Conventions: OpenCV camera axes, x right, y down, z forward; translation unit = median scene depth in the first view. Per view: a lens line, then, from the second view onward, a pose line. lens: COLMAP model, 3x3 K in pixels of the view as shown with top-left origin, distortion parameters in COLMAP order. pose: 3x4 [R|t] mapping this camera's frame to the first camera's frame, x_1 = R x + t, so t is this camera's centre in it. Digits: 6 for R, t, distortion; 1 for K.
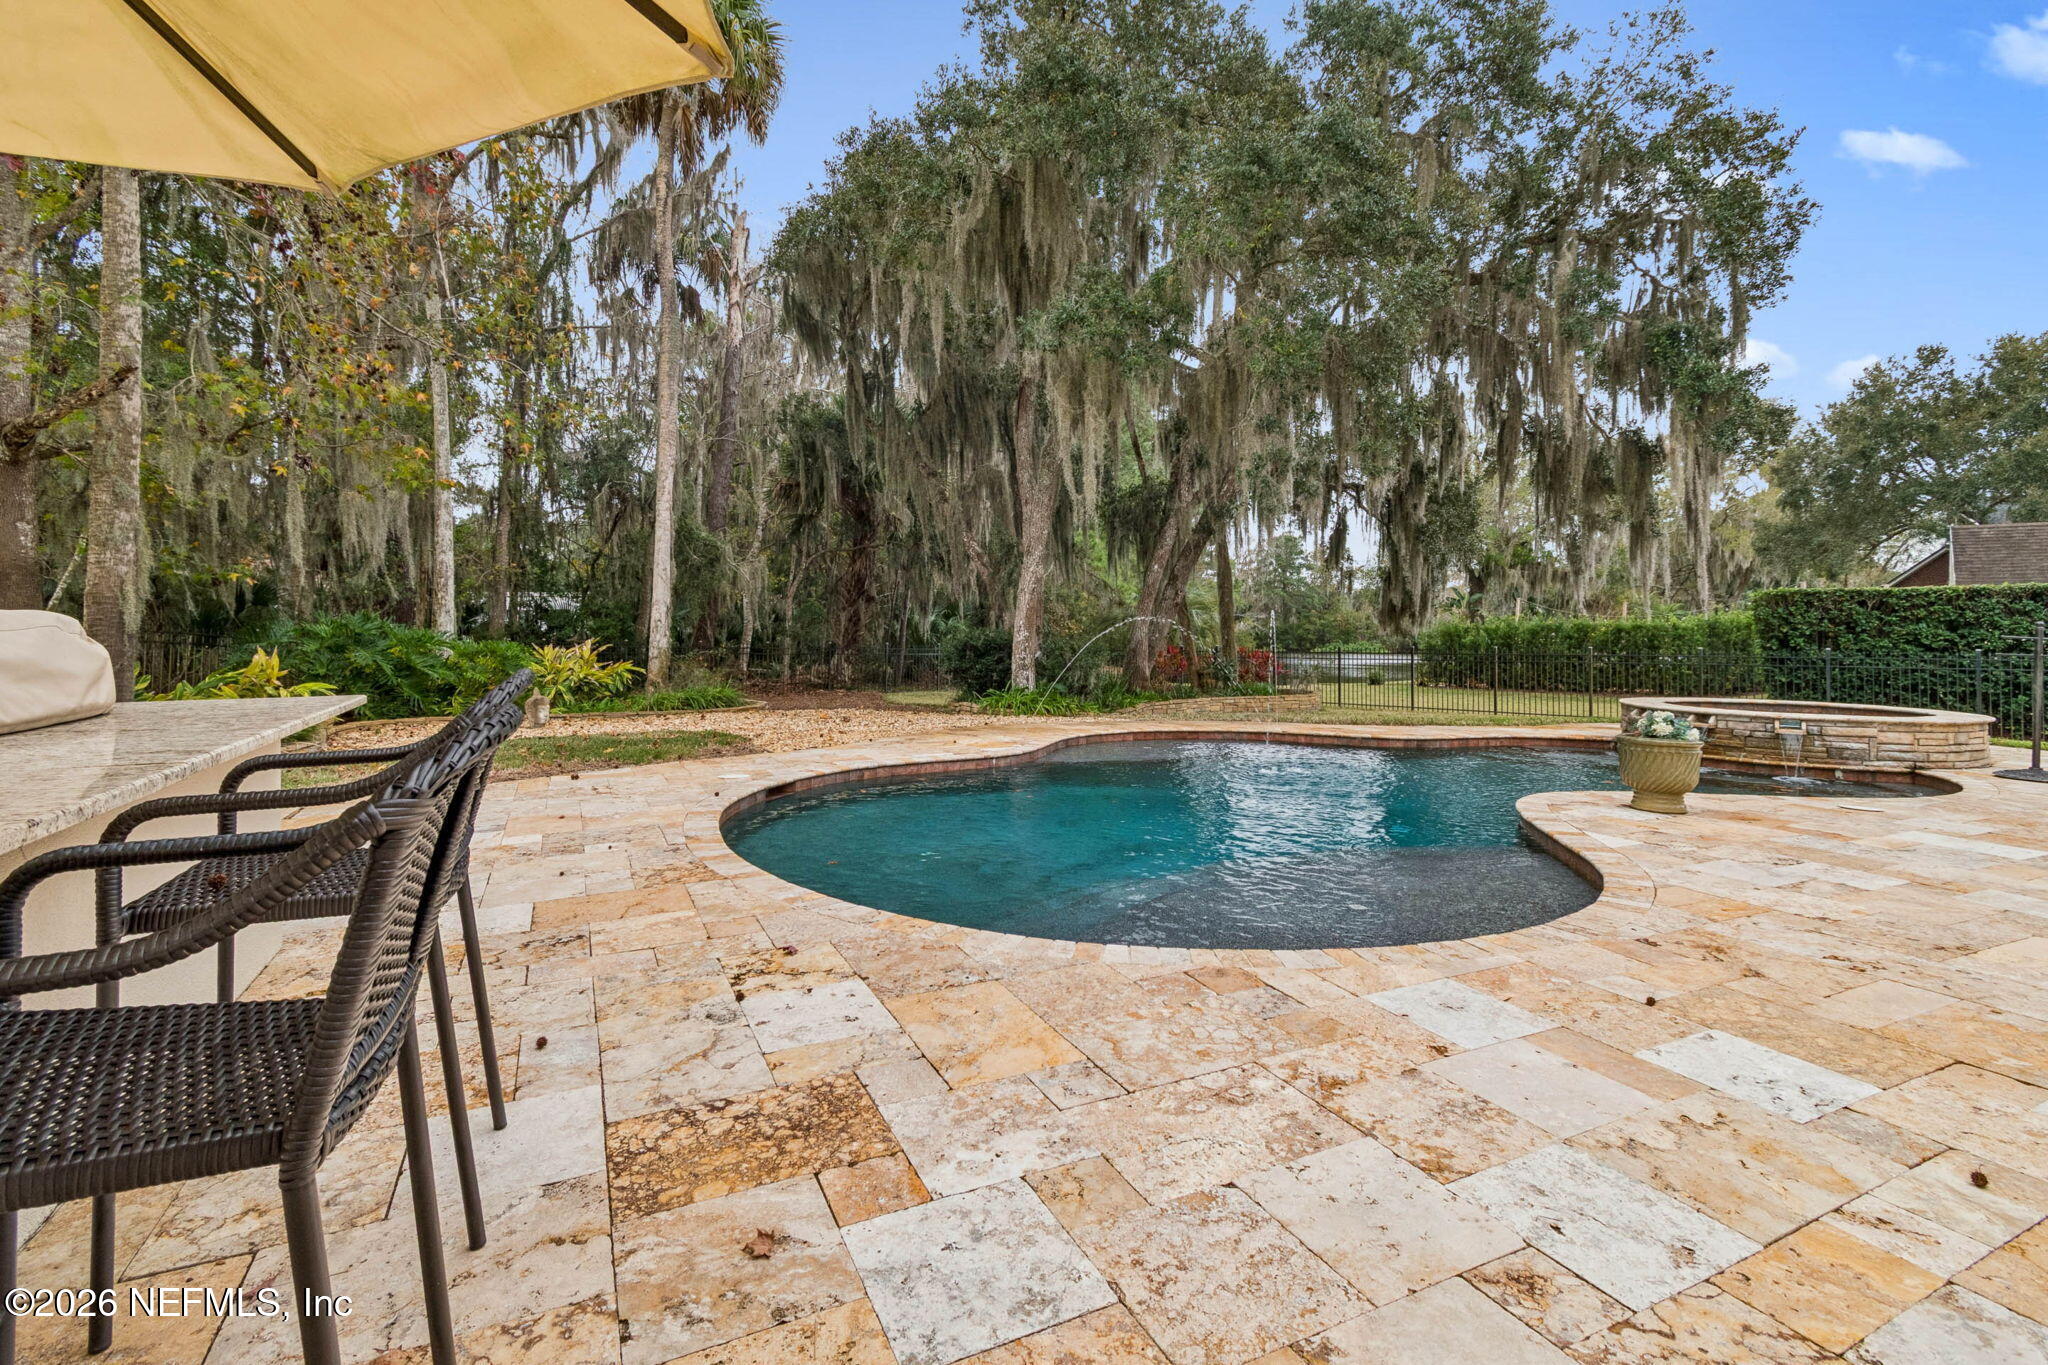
lens RADIAL K [[903.0, 0, 1035.1], [0, 903.0, 629.9], [0, 0, 1]] dist [0.000773, -0.001722]
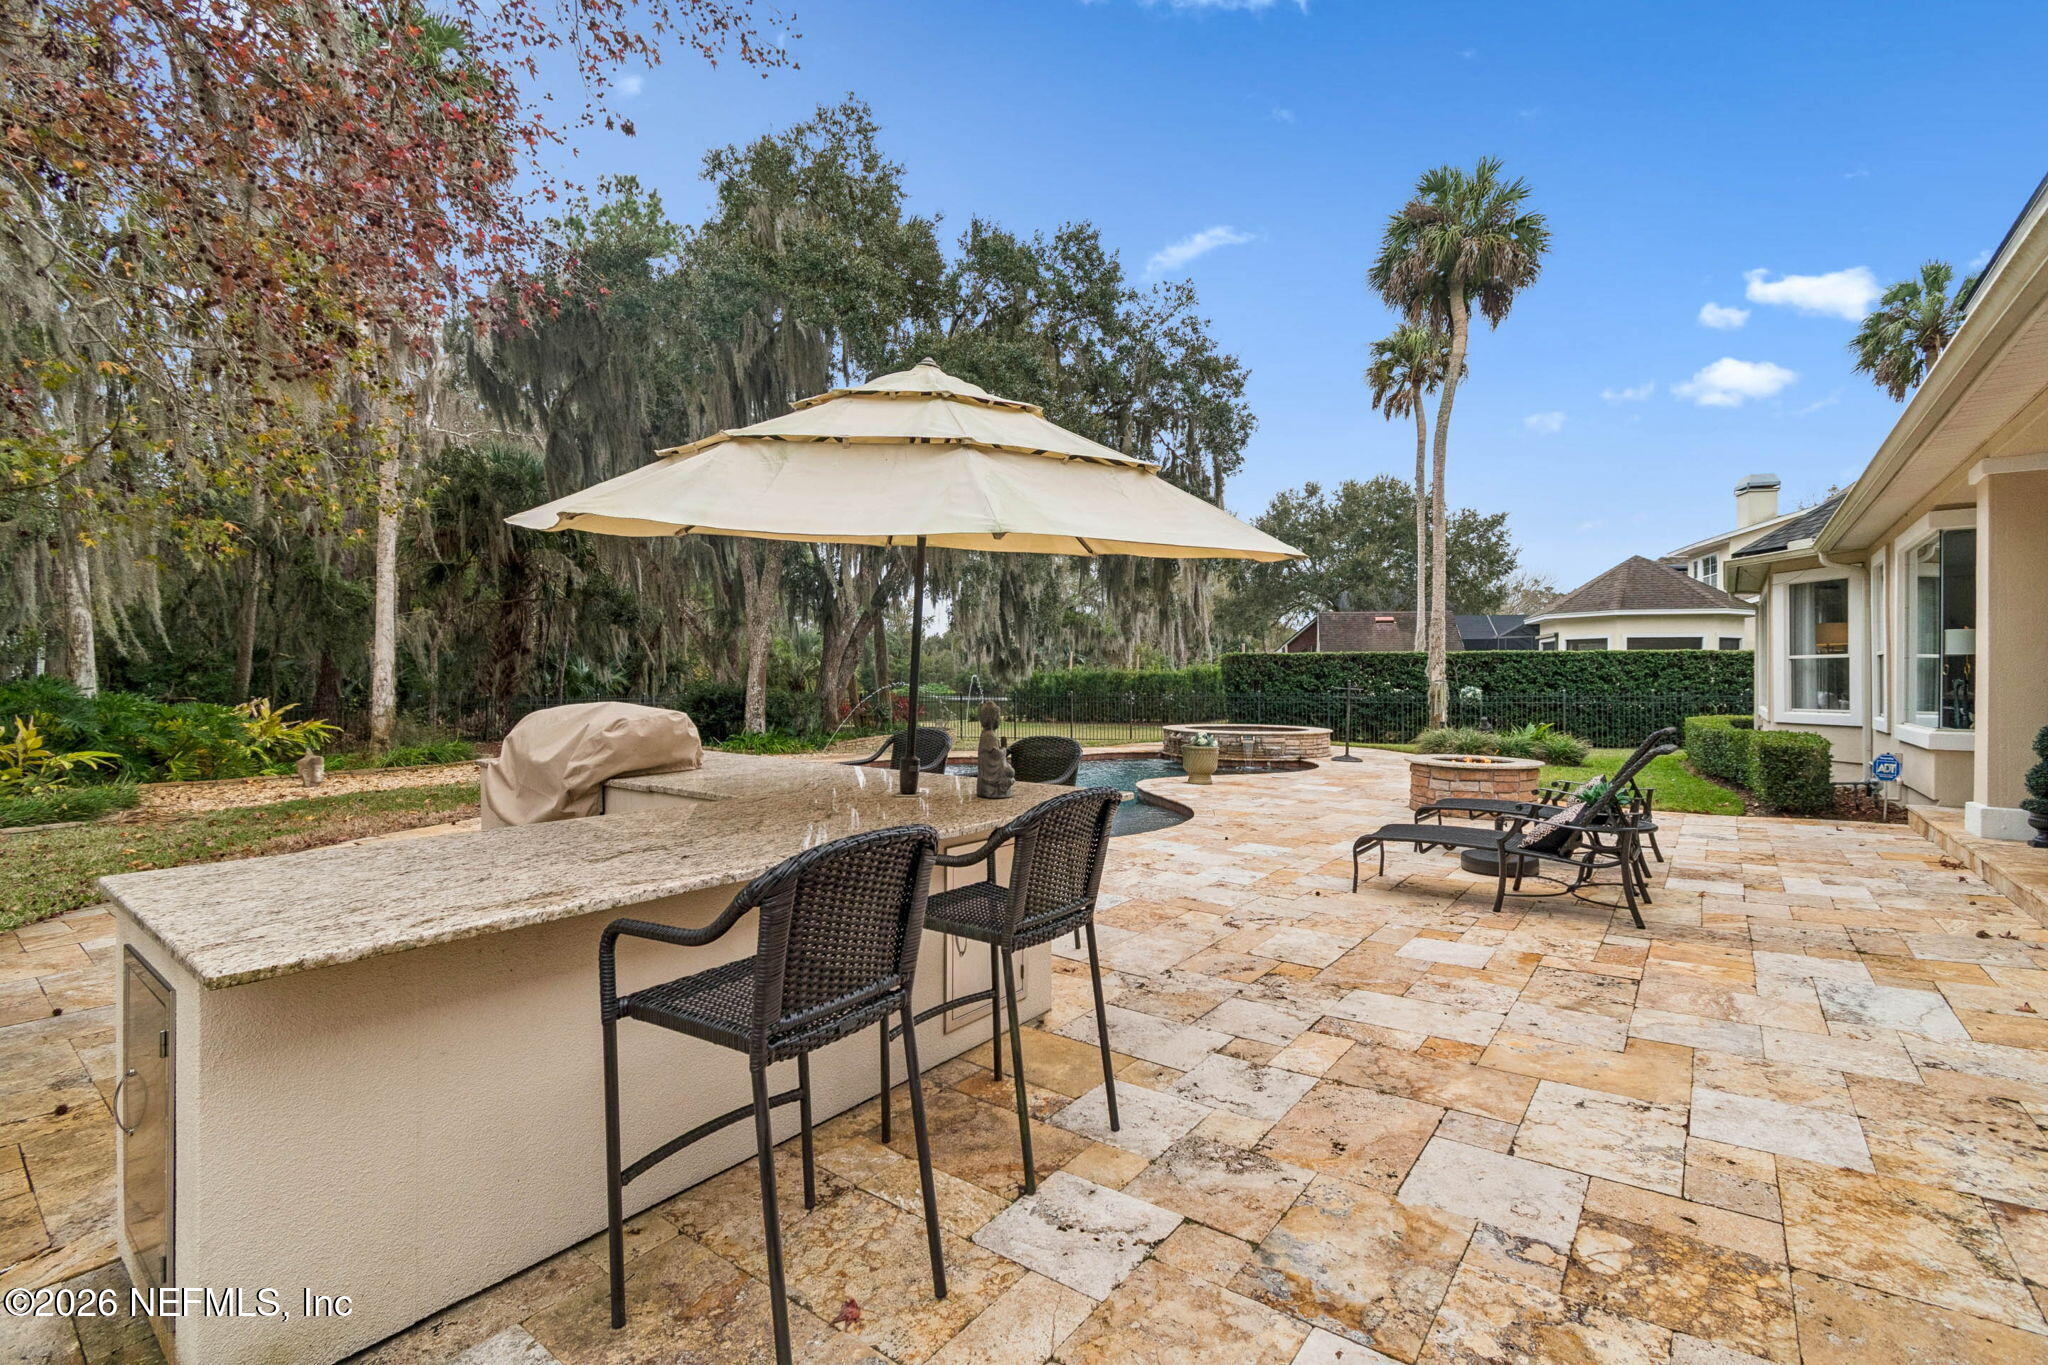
lens RADIAL K [[903.0, 0, 1021.0], [0, 903.0, 687.1], [0, 0, 1]] dist [0.000773, -0.001722]
pose [[0.890408, -0.011142, 0.455027, -0.249028], [0.002227, 0.999795, 0.020125, -0.021707], [-0.455158, -0.016906, 0.890250, -0.255230]]
